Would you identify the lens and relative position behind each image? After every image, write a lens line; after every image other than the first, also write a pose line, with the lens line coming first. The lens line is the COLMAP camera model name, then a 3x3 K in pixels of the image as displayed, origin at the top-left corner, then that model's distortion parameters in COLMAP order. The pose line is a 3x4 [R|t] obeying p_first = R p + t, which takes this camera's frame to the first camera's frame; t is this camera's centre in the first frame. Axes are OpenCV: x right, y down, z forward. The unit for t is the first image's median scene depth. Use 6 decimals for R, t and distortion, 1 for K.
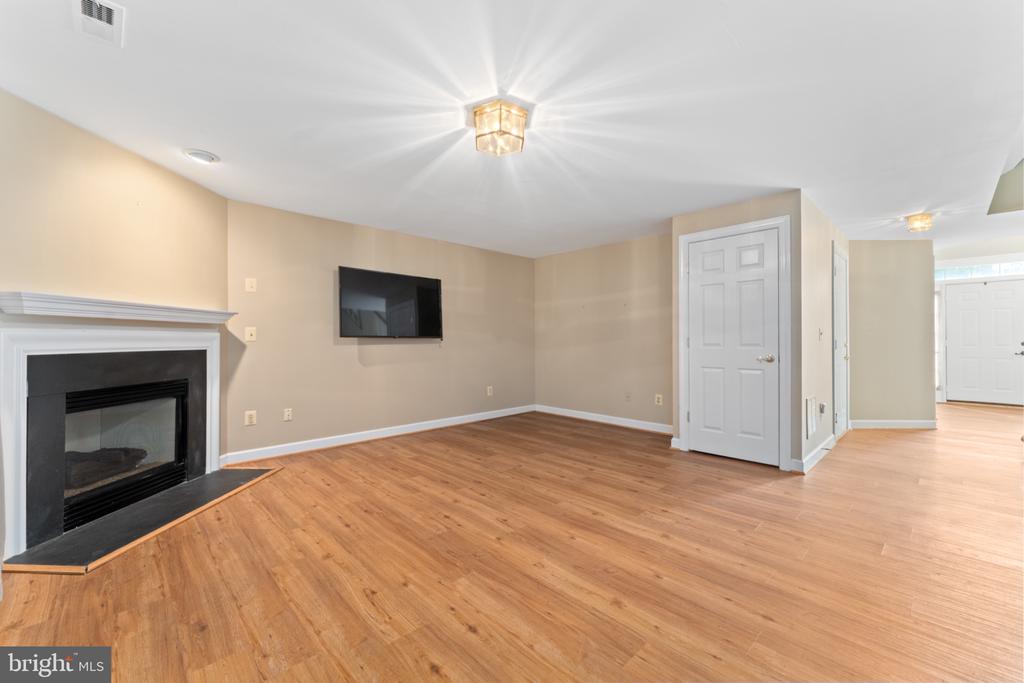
lens RADIAL K [[412.0, 0, 508.2], [0, 412.0, 339.9], [0, 0, 1]] dist [-0.001813, -0.000460]
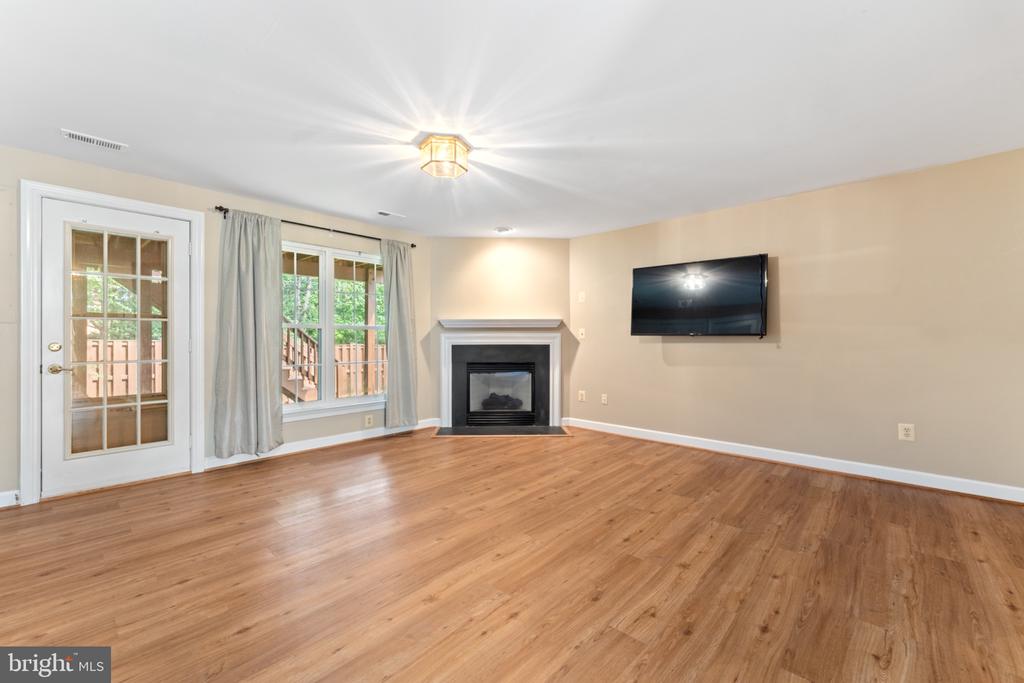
lens RADIAL K [[412.0, 0, 508.4], [0, 412.0, 339.4], [0, 0, 1]] dist [-0.001813, -0.000460]
pose [[0.061104, 0.001868, -0.998130, 0.797703], [0.001148, 0.999997, 0.001941, 0.001463], [0.998131, -0.001265, 0.061102, 0.767689]]
